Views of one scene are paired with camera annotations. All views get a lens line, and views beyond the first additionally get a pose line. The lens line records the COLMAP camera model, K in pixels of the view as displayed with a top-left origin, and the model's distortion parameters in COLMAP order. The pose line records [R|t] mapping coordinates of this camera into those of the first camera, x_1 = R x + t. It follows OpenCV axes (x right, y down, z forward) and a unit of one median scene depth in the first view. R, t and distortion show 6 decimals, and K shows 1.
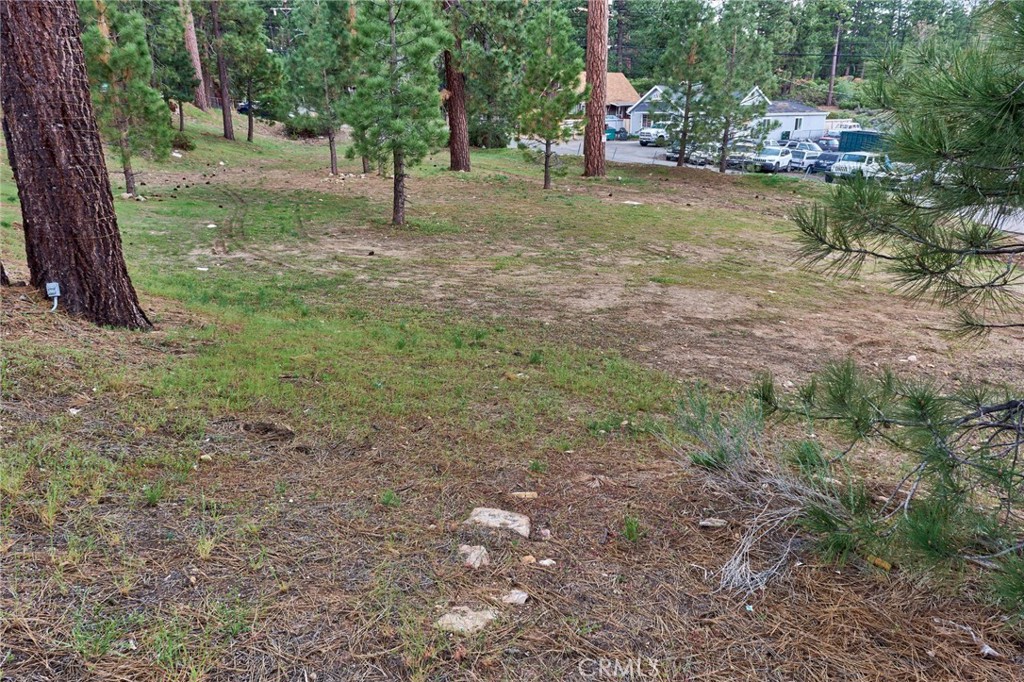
lens RADIAL K [[708.2, 0, 510.5], [0, 708.2, 334.0], [0, 0, 1]] dist [0.002512, -0.004861]
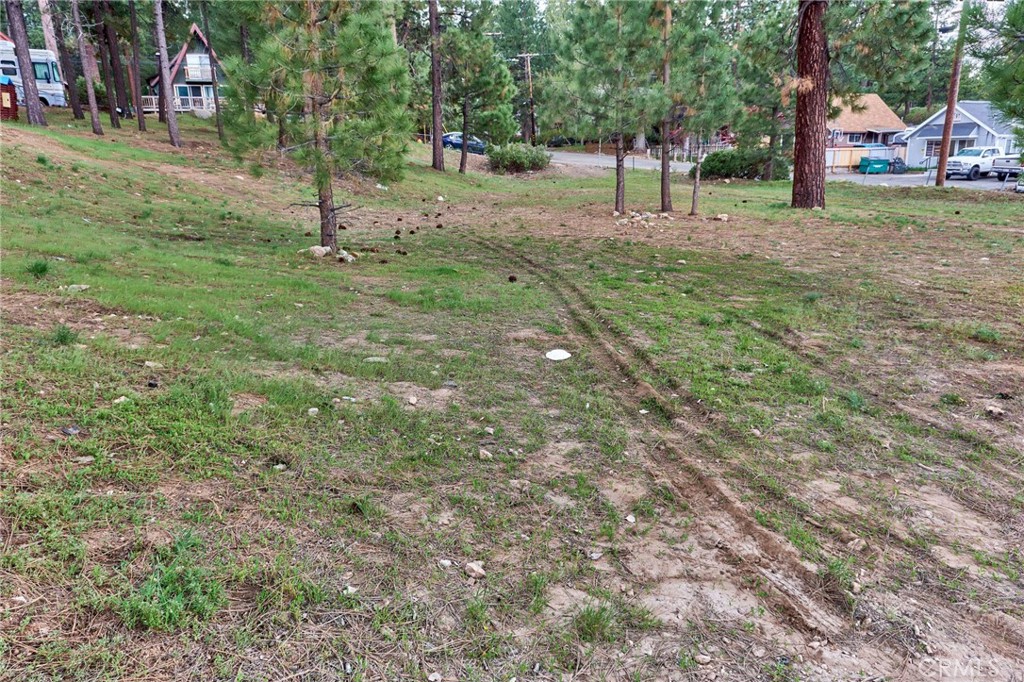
lens RADIAL K [[708.2, 0, 513.5], [0, 708.2, 344.7], [0, 0, 1]] dist [0.002512, -0.004861]
pose [[0.978107, 0.038298, -0.204547, -0.158229], [-0.047415, 0.998080, -0.039855, -0.060403], [0.202628, 0.048681, 0.978045, 0.282013]]
